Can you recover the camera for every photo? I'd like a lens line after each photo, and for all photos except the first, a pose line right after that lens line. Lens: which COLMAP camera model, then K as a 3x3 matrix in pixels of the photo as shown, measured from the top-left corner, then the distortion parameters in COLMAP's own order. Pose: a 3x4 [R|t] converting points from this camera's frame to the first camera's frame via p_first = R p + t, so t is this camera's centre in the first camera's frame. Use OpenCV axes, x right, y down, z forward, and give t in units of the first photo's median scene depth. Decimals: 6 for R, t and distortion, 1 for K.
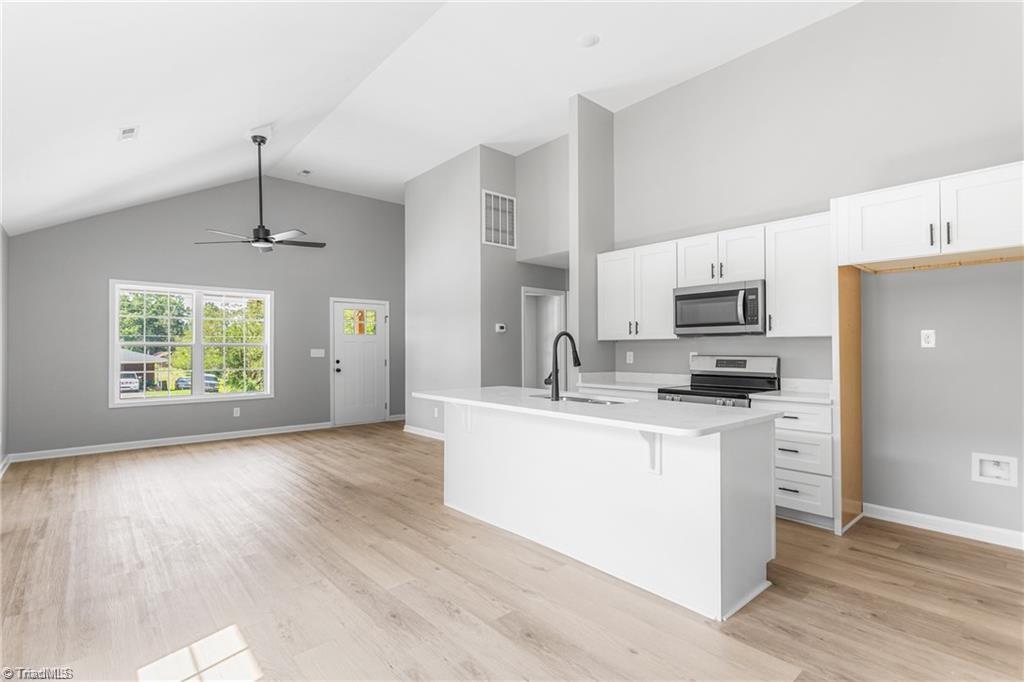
lens RADIAL K [[488.4, 0, 514.9], [0, 488.4, 346.3], [0, 0, 1]] dist [-0.000874, 0.000257]
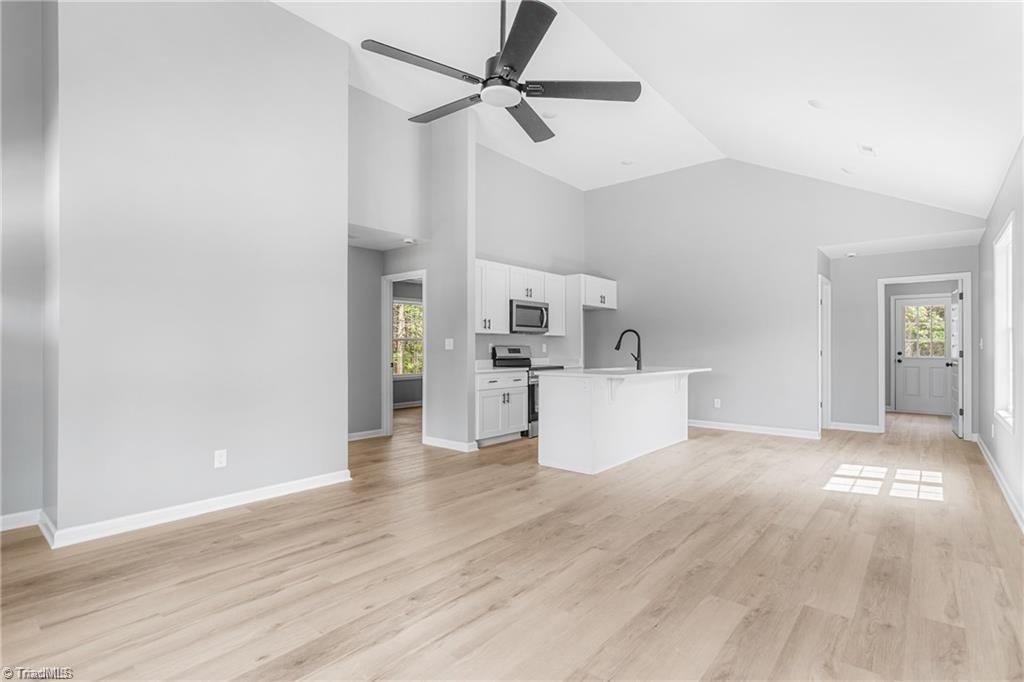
lens RADIAL K [[488.4, 0, 514.9], [0, 488.4, 346.3], [0, 0, 1]] dist [-0.000874, 0.000257]
pose [[-0.144299, 0.008412, 0.989498, -1.172070], [-0.003791, 0.999952, -0.009054, 0.036279], [-0.989527, -0.005057, -0.144260, 1.272084]]
